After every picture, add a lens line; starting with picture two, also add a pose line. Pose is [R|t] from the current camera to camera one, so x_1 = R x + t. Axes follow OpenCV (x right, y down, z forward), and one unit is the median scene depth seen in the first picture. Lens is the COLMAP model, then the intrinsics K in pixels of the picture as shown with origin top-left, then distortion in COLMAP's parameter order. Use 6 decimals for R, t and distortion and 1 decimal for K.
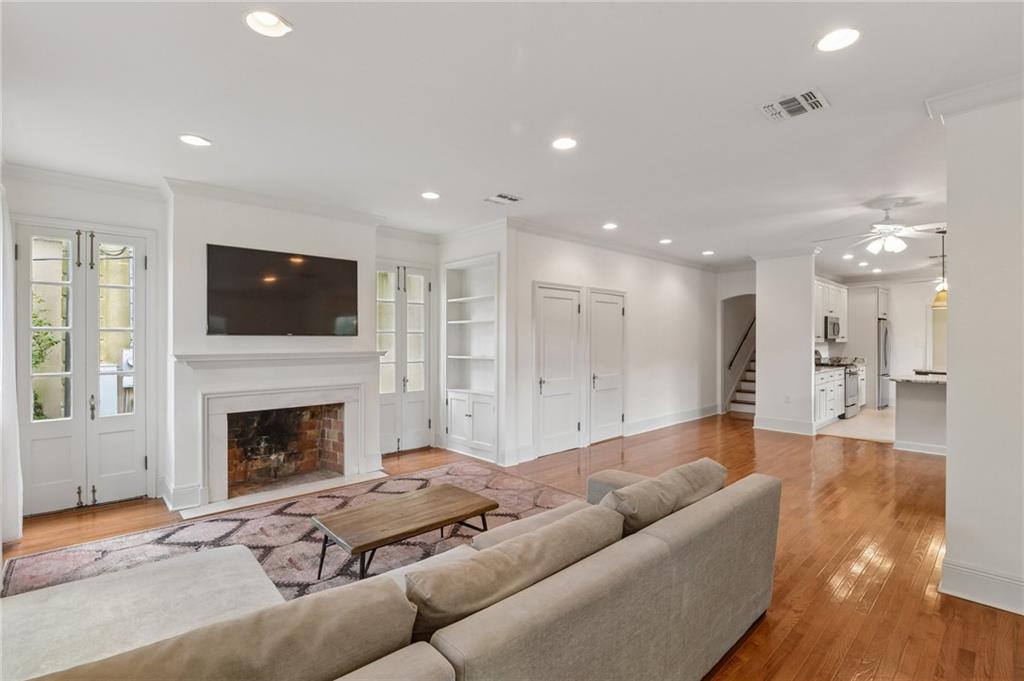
lens RADIAL K [[457.8, 0, 519.7], [0, 457.8, 349.3], [0, 0, 1]] dist [0.003697, -0.001018]
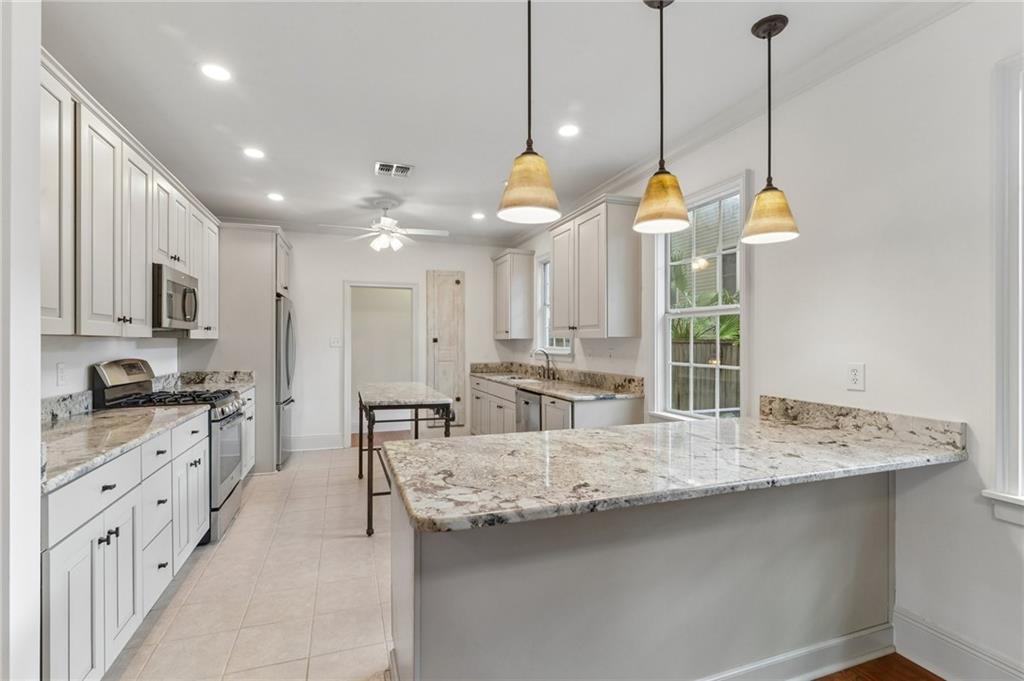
lens RADIAL K [[457.8, 0, 504.3], [0, 457.8, 339.9], [0, 0, 1]] dist [0.003697, -0.001018]
pose [[0.393591, 0.009140, 0.919240, 0.528956], [0.014480, 0.999765, -0.016140, -0.004582], [-0.919172, 0.019664, 0.393366, 0.726054]]
